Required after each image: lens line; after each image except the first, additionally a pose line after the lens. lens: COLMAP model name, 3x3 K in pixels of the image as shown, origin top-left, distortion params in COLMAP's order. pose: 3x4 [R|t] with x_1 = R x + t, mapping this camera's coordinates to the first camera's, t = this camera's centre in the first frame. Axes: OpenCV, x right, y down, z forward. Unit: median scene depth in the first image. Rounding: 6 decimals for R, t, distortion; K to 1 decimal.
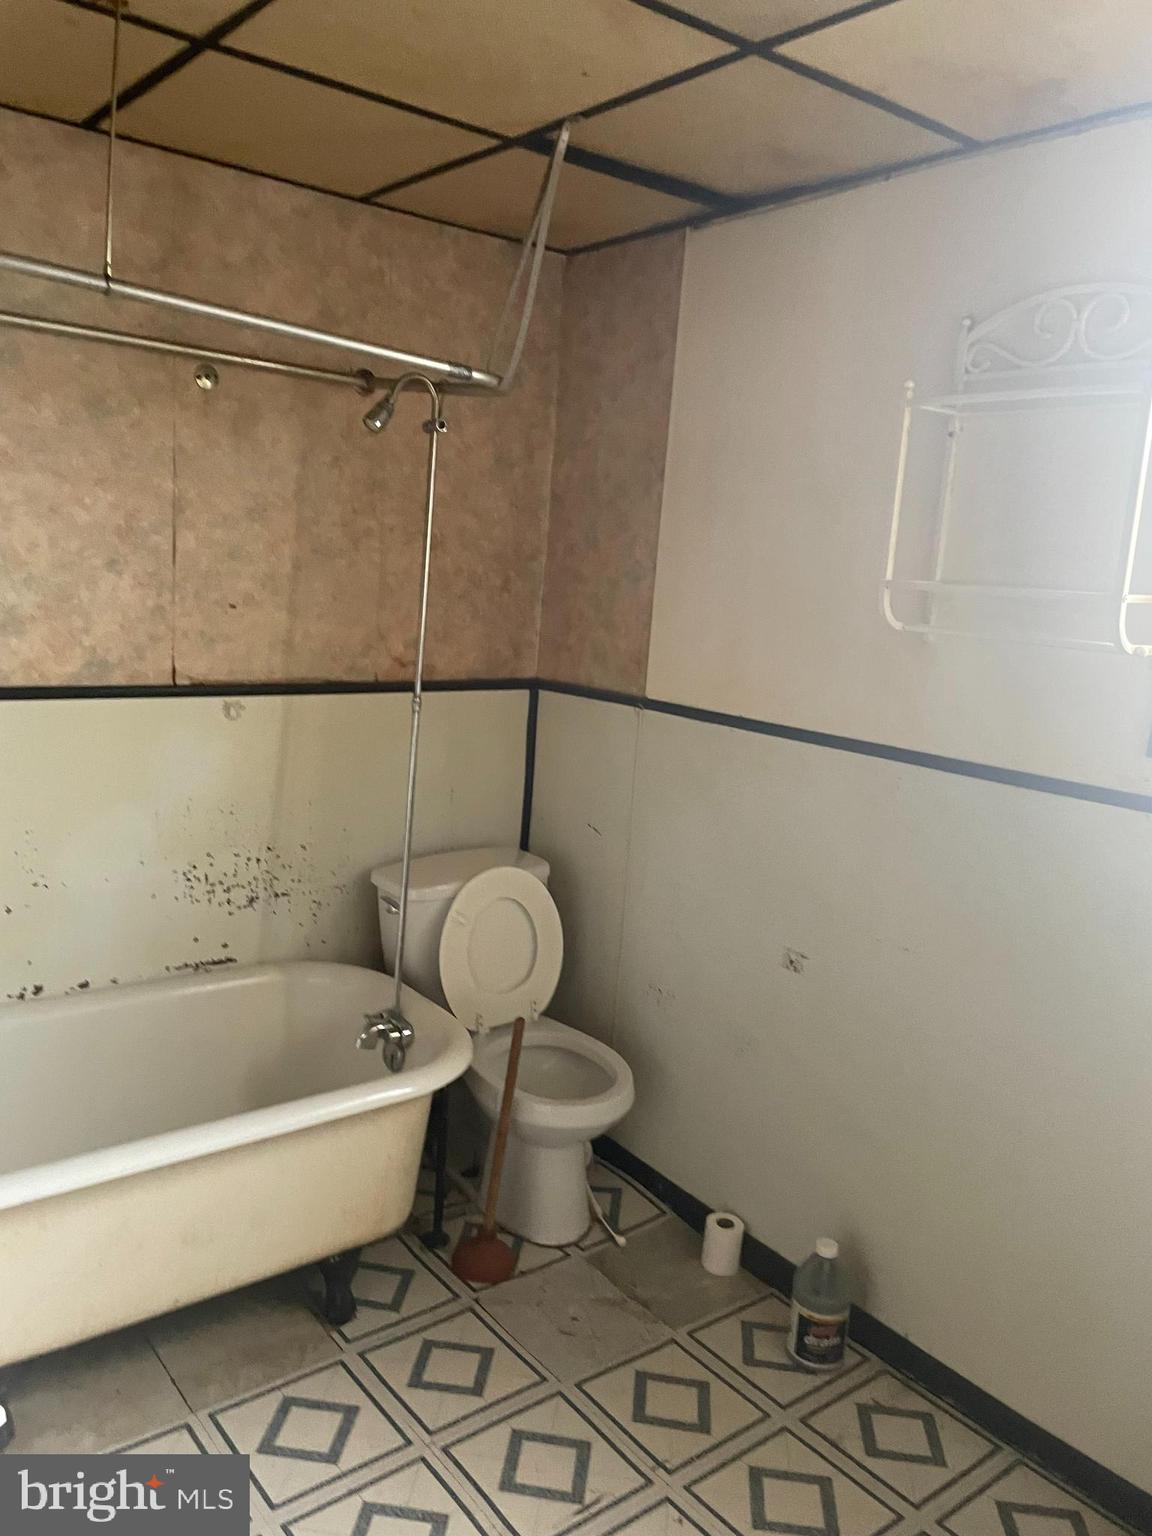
lens RADIAL K [[1160.6, 0, 576.0], [0, 1160.6, 768.0], [0, 0, 1]] dist [0.115285, -0.149602]
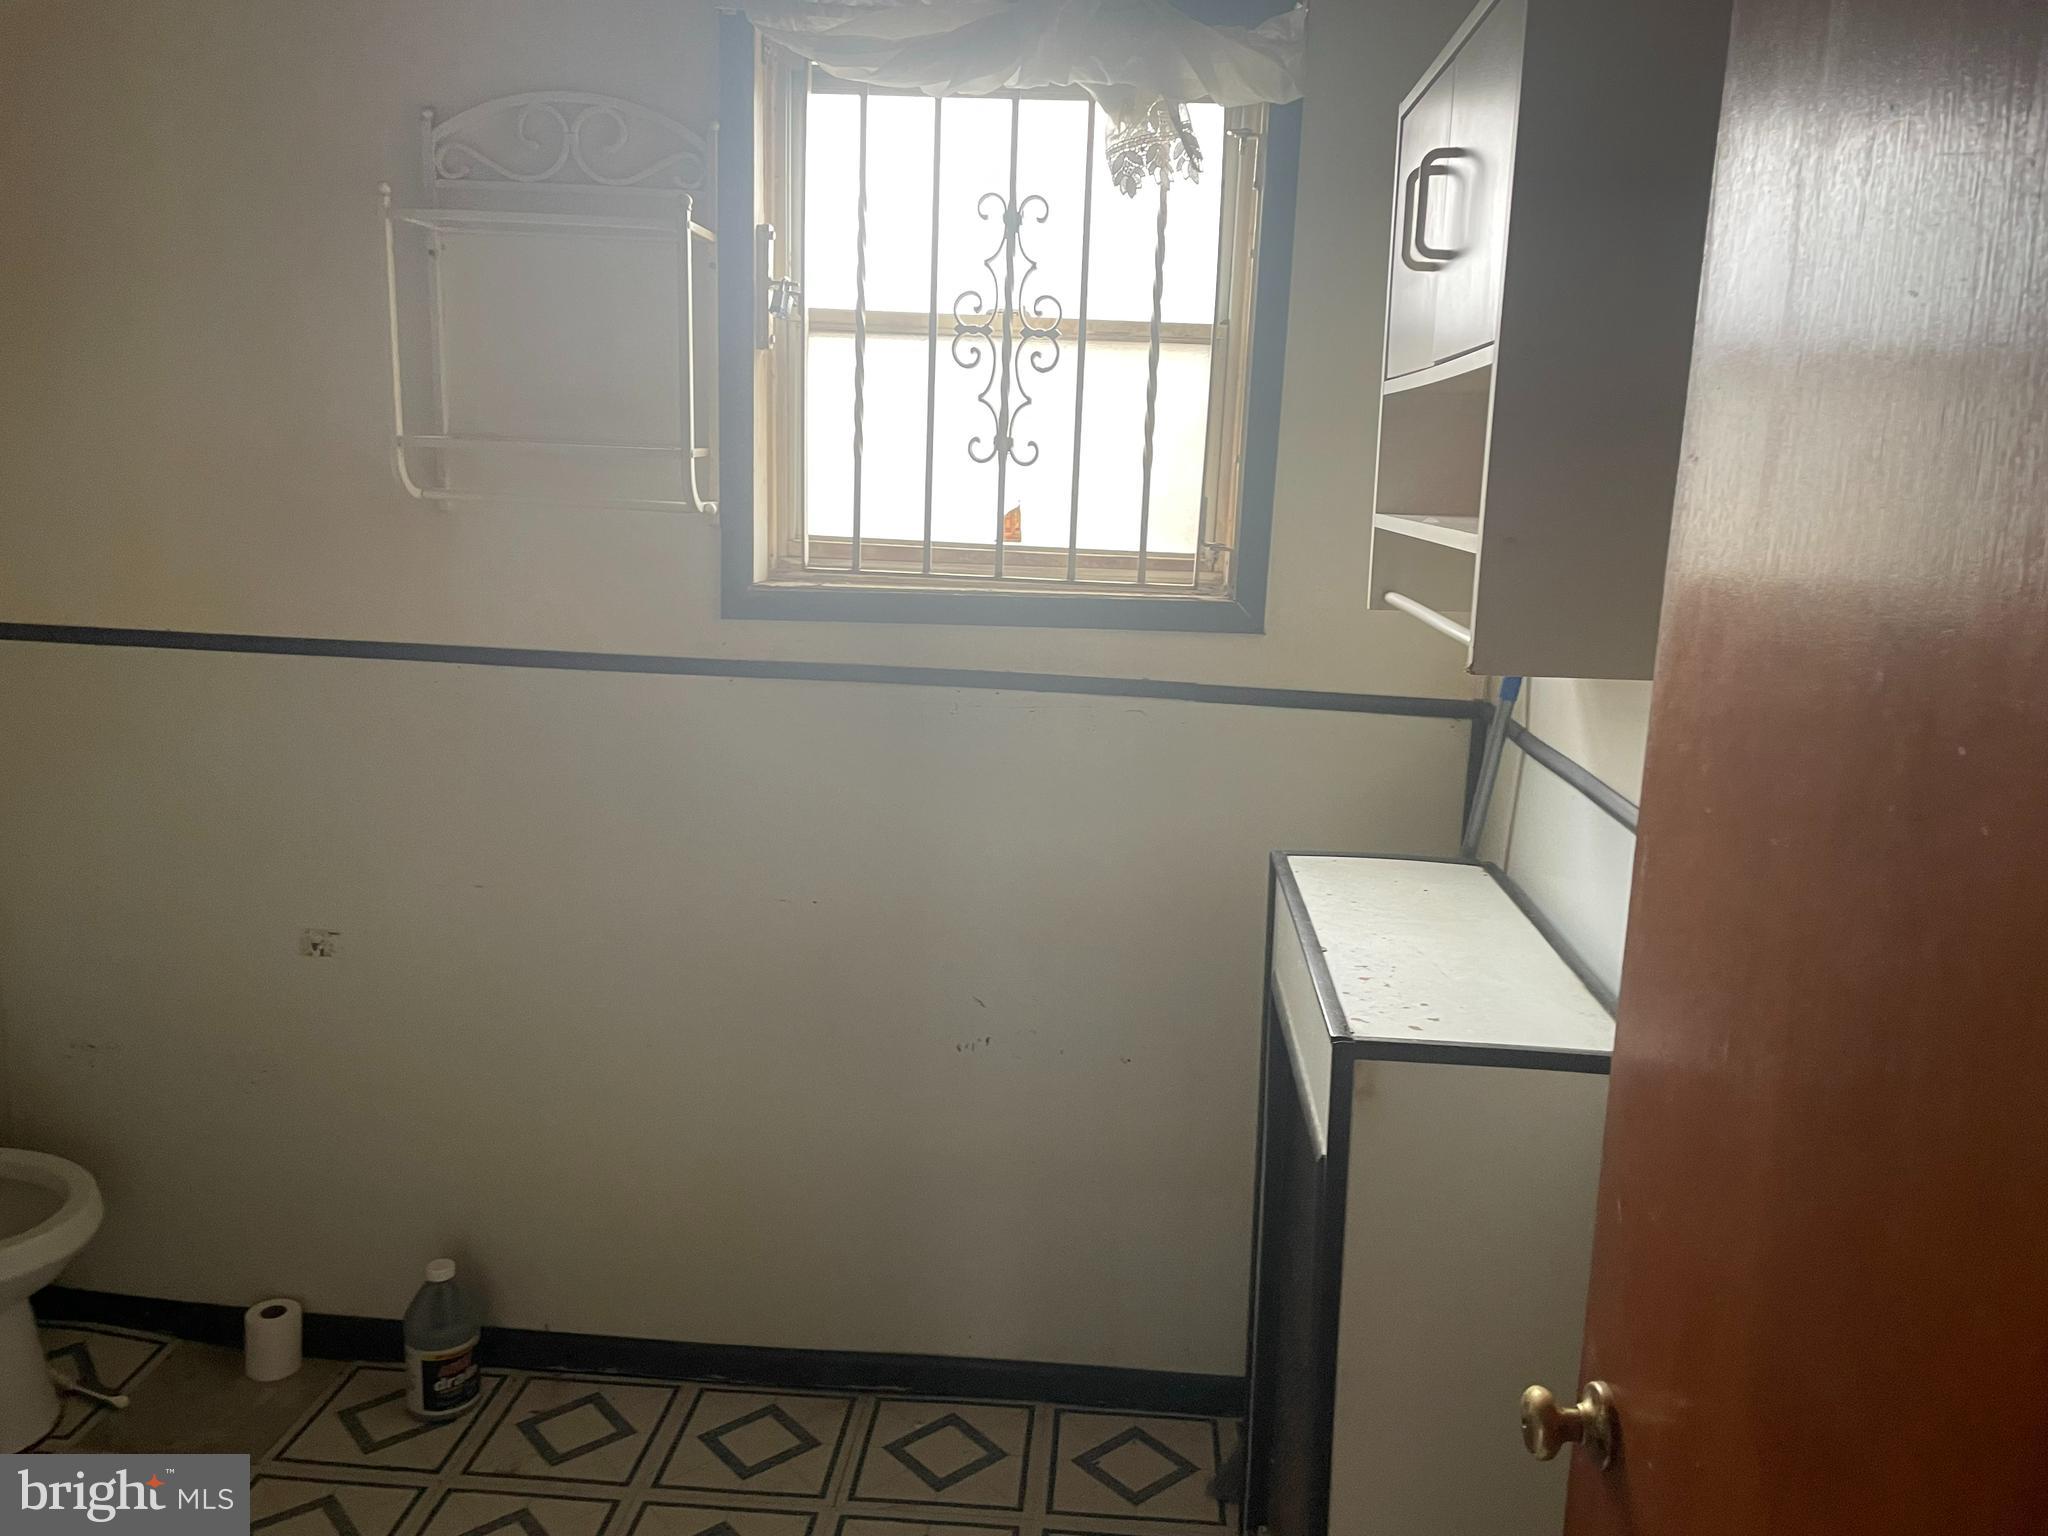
lens RADIAL K [[1547.5, 0, 1024.0], [0, 1547.5, 768.0], [0, 0, 1]] dist [0.115285, -0.149602]
pose [[0.691202, -0.185066, 0.698562, -0.204261], [0.136979, 0.982681, 0.124801, -0.012111], [-0.709560, 0.009426, 0.704582, -0.048500]]
